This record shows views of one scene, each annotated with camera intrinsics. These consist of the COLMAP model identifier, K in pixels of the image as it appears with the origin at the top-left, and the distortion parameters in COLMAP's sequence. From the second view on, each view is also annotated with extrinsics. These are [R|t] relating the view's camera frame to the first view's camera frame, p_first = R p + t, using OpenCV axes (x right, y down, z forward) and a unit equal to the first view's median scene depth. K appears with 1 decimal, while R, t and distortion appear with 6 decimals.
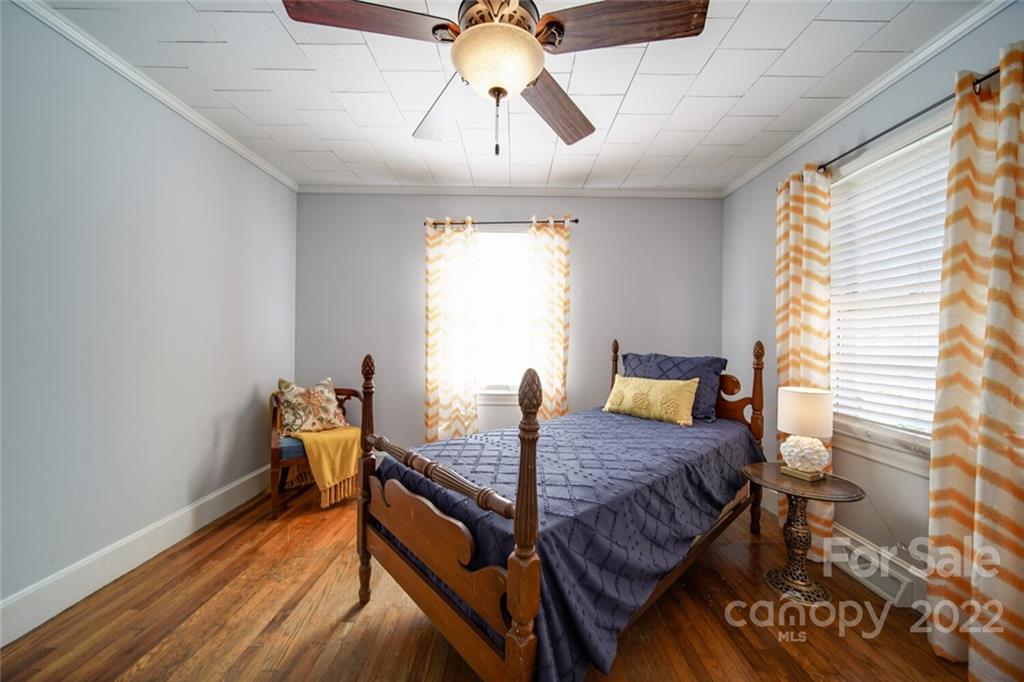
lens RADIAL K [[362.3, 0, 515.9], [0, 362.3, 337.5], [0, 0, 1]] dist [-0.000001, -0.001745]
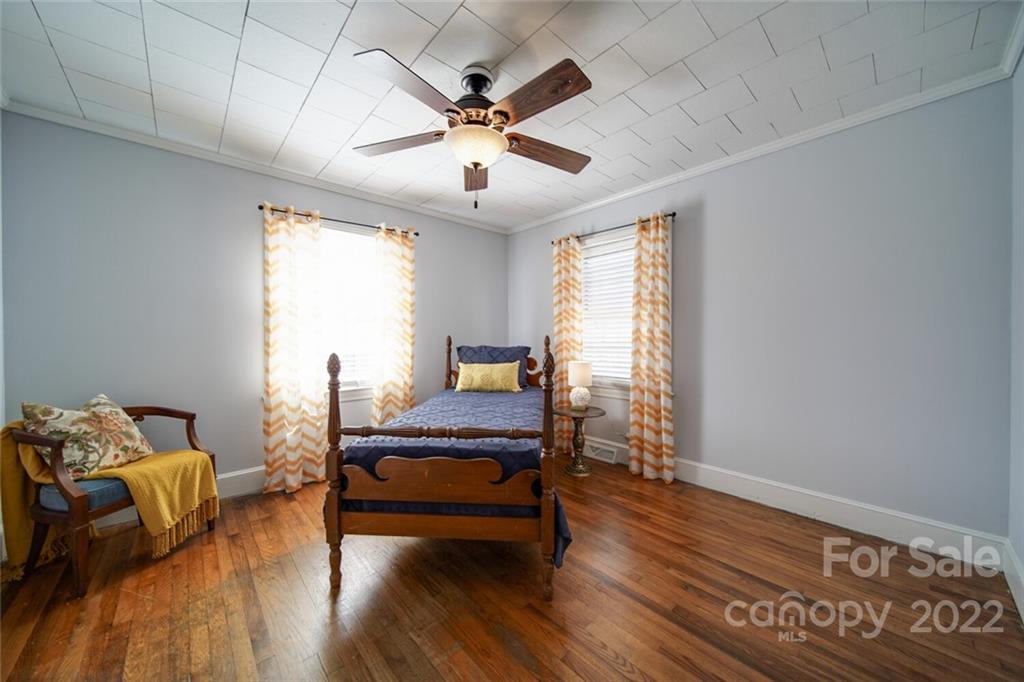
lens RADIAL K [[362.3, 0, 516.1], [0, 362.3, 336.8], [0, 0, 1]] dist [-0.000001, -0.001745]
pose [[0.733829, -0.015444, 0.679159, -0.510660], [0.007258, 0.999863, 0.014894, -0.009002], [-0.679296, -0.006000, 0.733840, -0.091854]]
